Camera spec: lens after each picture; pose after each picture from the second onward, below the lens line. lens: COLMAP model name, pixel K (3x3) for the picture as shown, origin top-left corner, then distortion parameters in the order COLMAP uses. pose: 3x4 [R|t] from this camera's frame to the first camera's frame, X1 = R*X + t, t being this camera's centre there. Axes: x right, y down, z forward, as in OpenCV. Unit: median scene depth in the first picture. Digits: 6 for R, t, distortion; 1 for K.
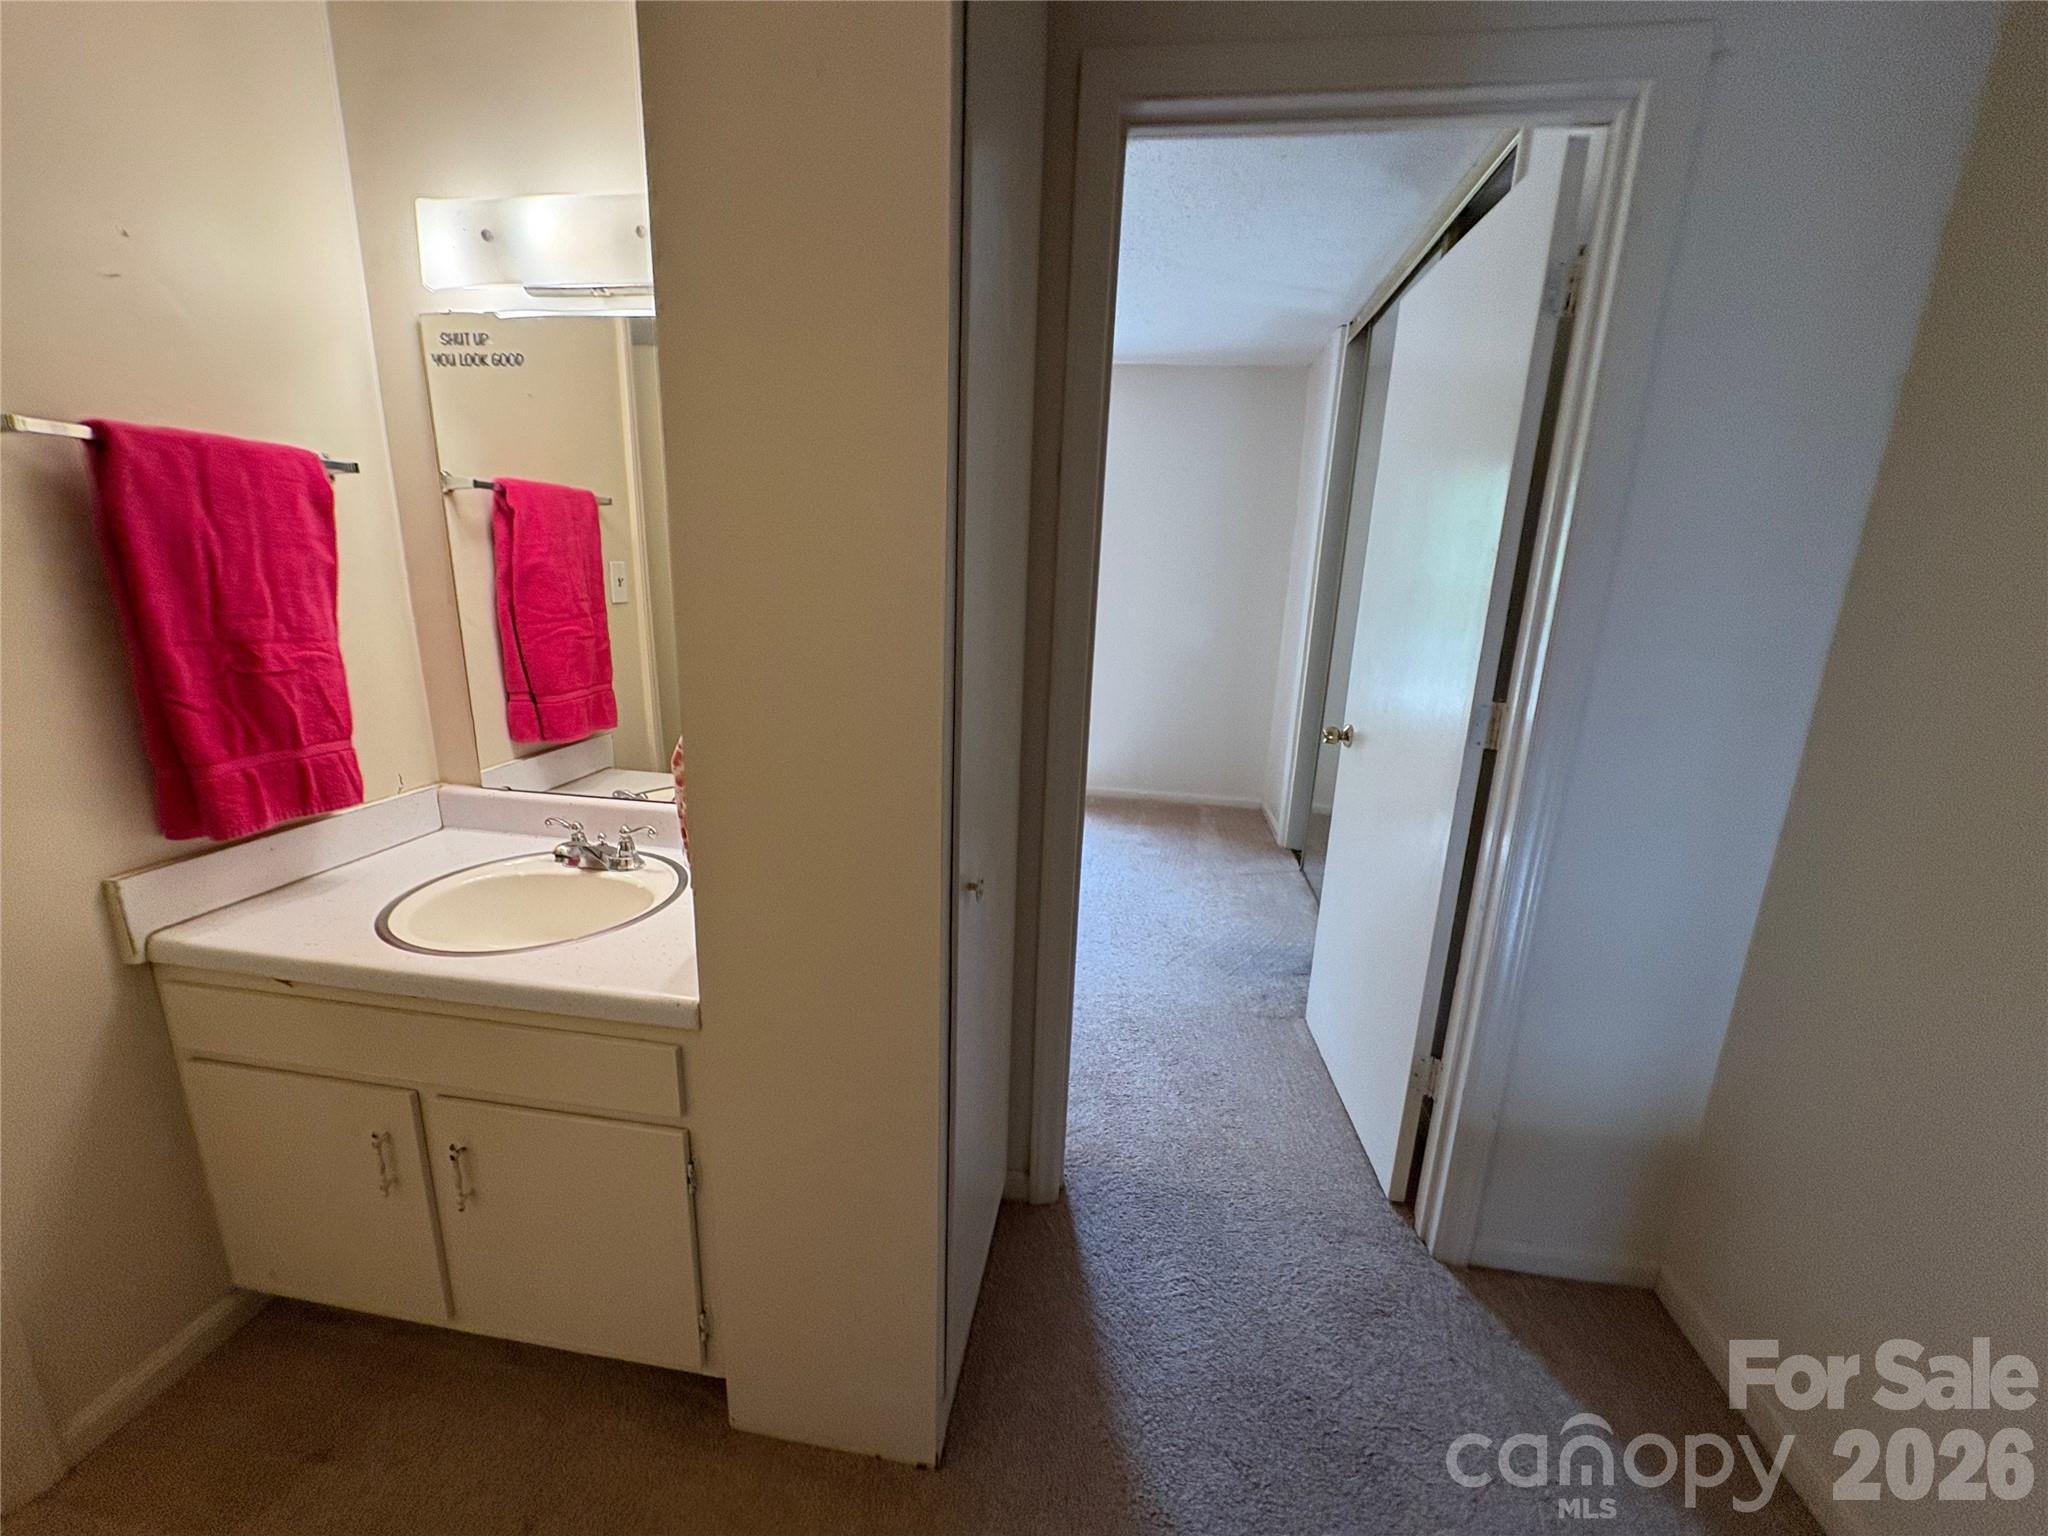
lens RADIAL K [[814.4, 0, 1020.3], [0, 814.4, 767.0], [0, 0, 1]] dist [0.002512, -0.000964]
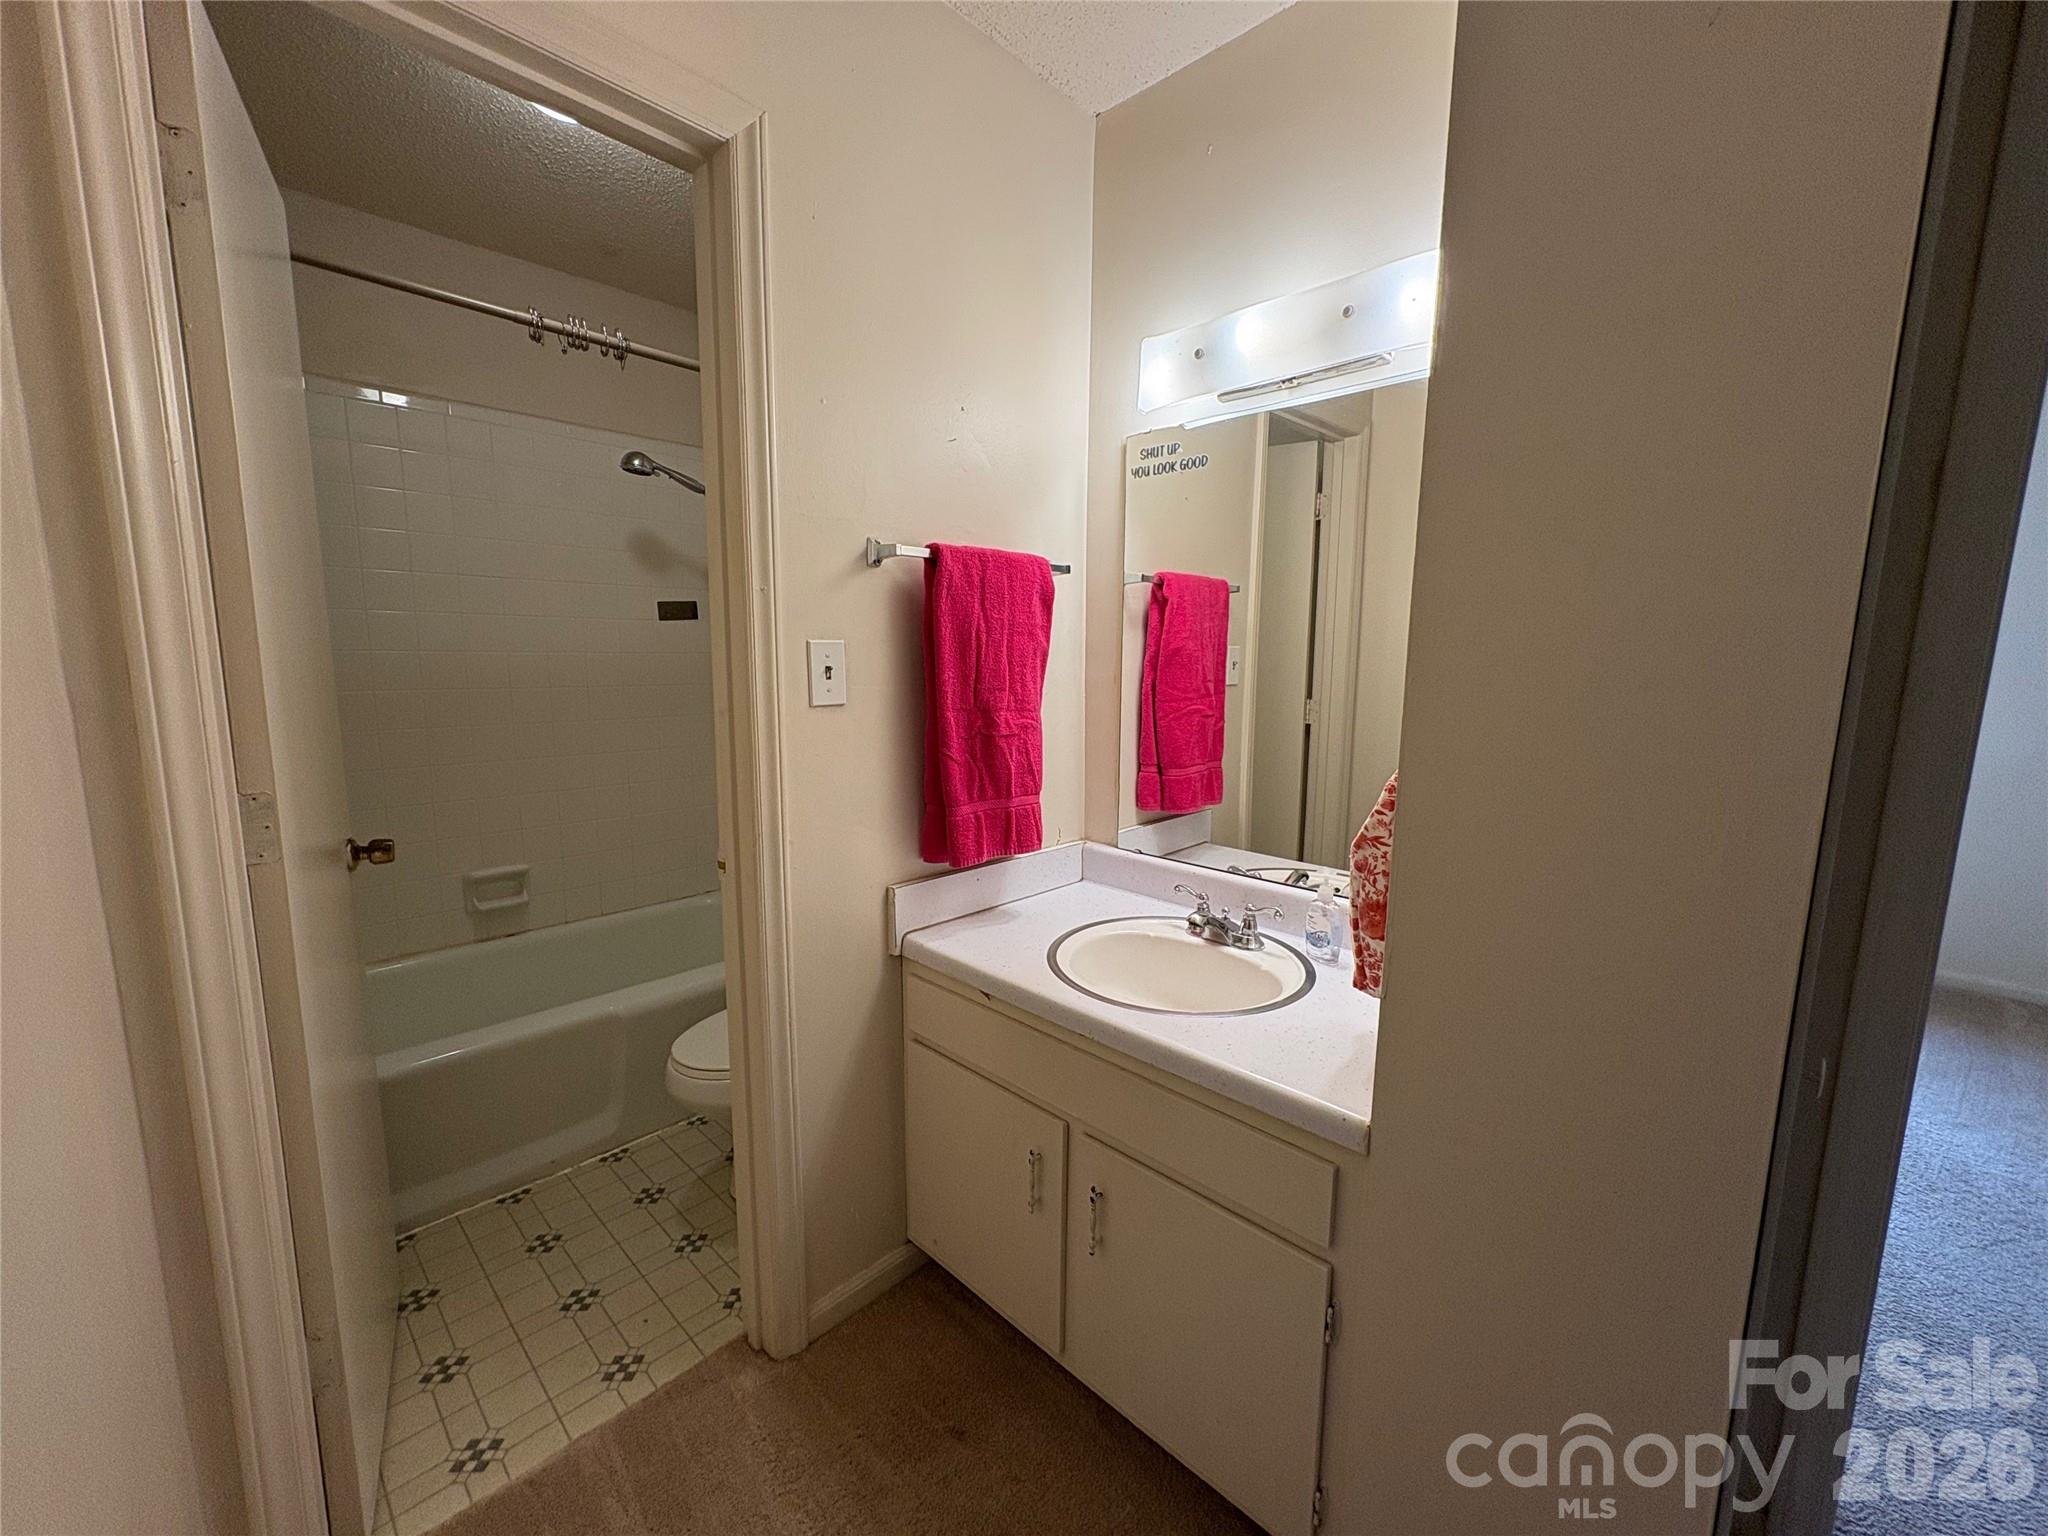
lens RADIAL K [[814.4, 0, 1020.1], [0, 814.4, 768.9], [0, 0, 1]] dist [0.002512, -0.000964]
pose [[0.814830, 0.056896, -0.576901, -0.189904], [-0.118979, 0.990400, -0.070371, 0.017002], [0.567359, 0.125979, 0.813777, 0.029405]]
